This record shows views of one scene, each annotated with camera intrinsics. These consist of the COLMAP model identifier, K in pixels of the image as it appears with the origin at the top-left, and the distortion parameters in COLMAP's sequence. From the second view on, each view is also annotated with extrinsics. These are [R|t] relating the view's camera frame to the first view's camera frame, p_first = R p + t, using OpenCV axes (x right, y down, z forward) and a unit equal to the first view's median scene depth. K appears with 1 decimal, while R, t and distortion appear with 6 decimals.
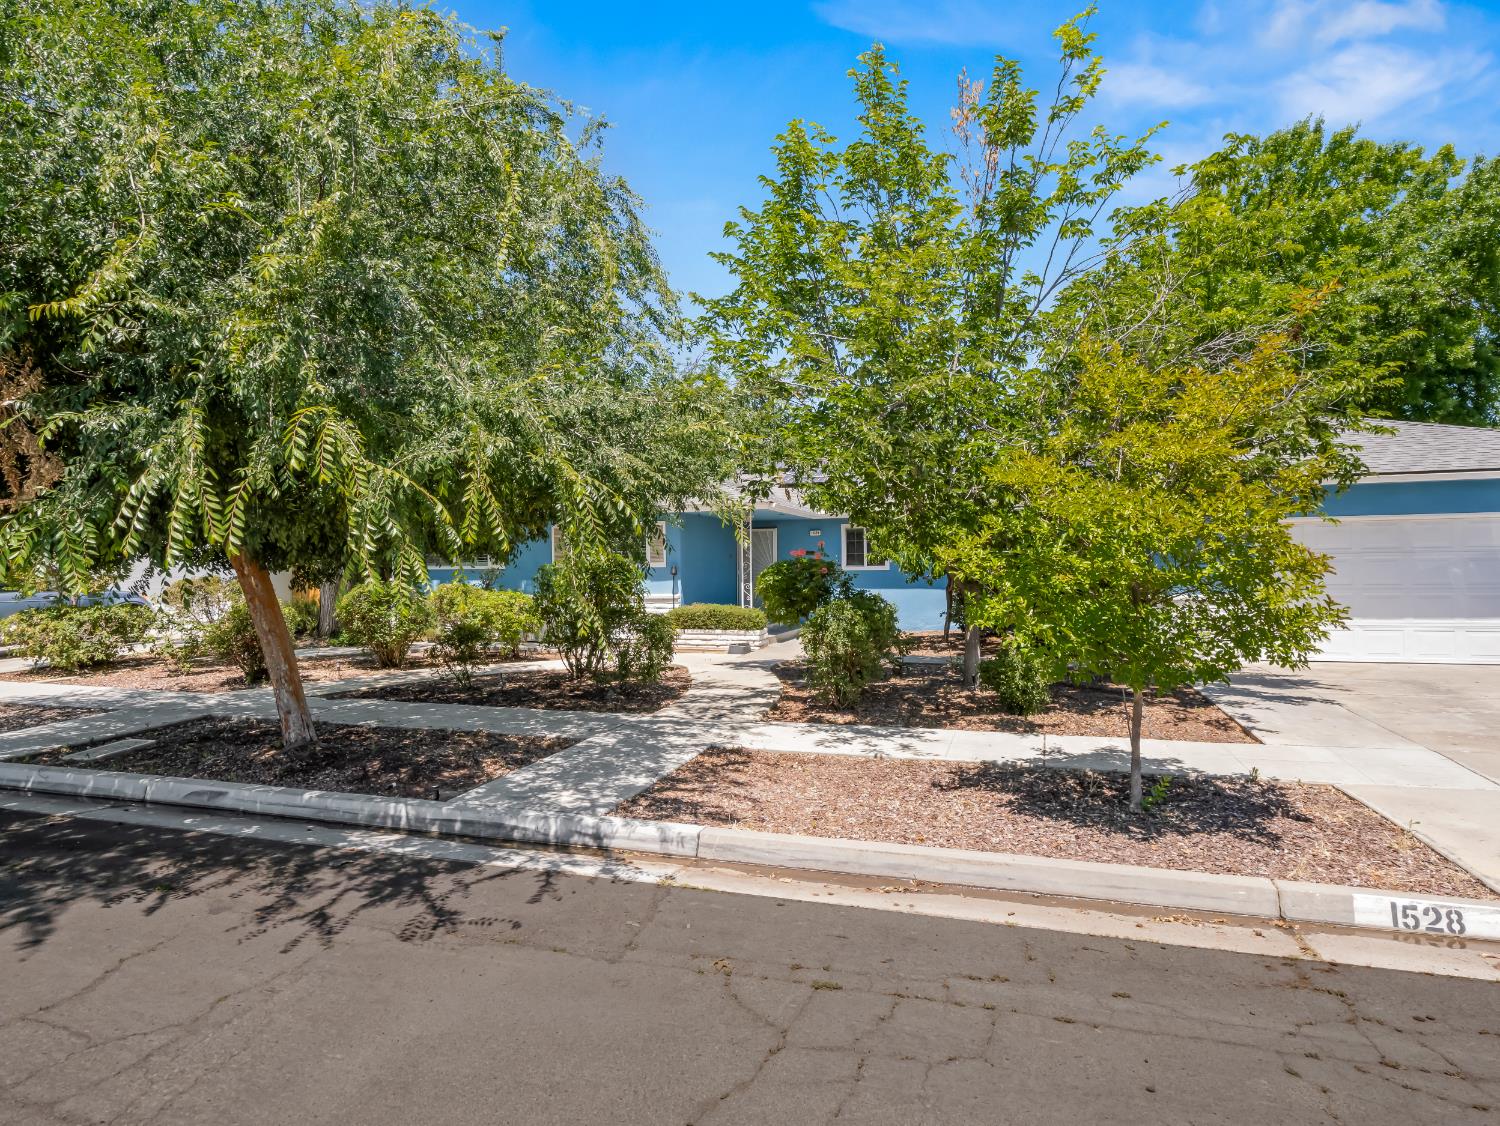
lens RADIAL K [[856.7, 0, 752.6], [0, 856.7, 555.7], [0, 0, 1]] dist [0.000122, -0.000018]
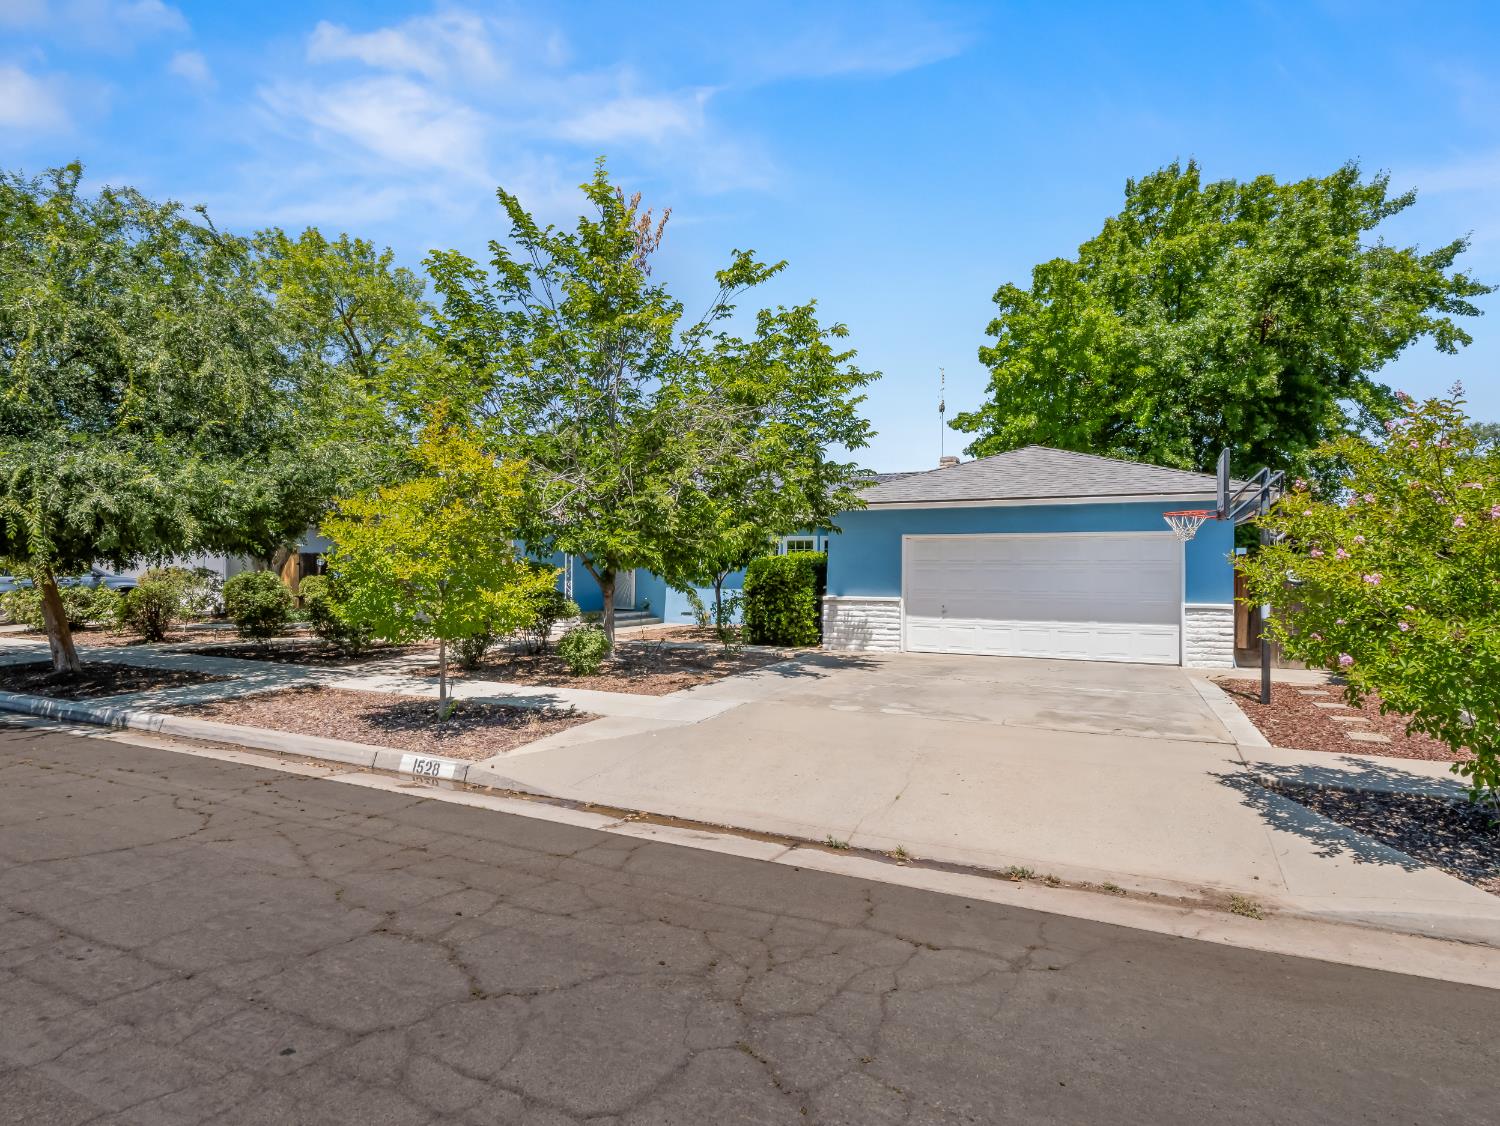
lens RADIAL K [[798.1, 0, 747.8], [0, 798.1, 573.9], [0, 0, 1]] dist [-0.004665, -0.000521]
pose [[0.989081, 0.012504, -0.146842, 0.620231], [-0.010006, 0.999793, 0.017739, -0.007334], [0.147033, -0.016076, 0.989001, -0.200750]]
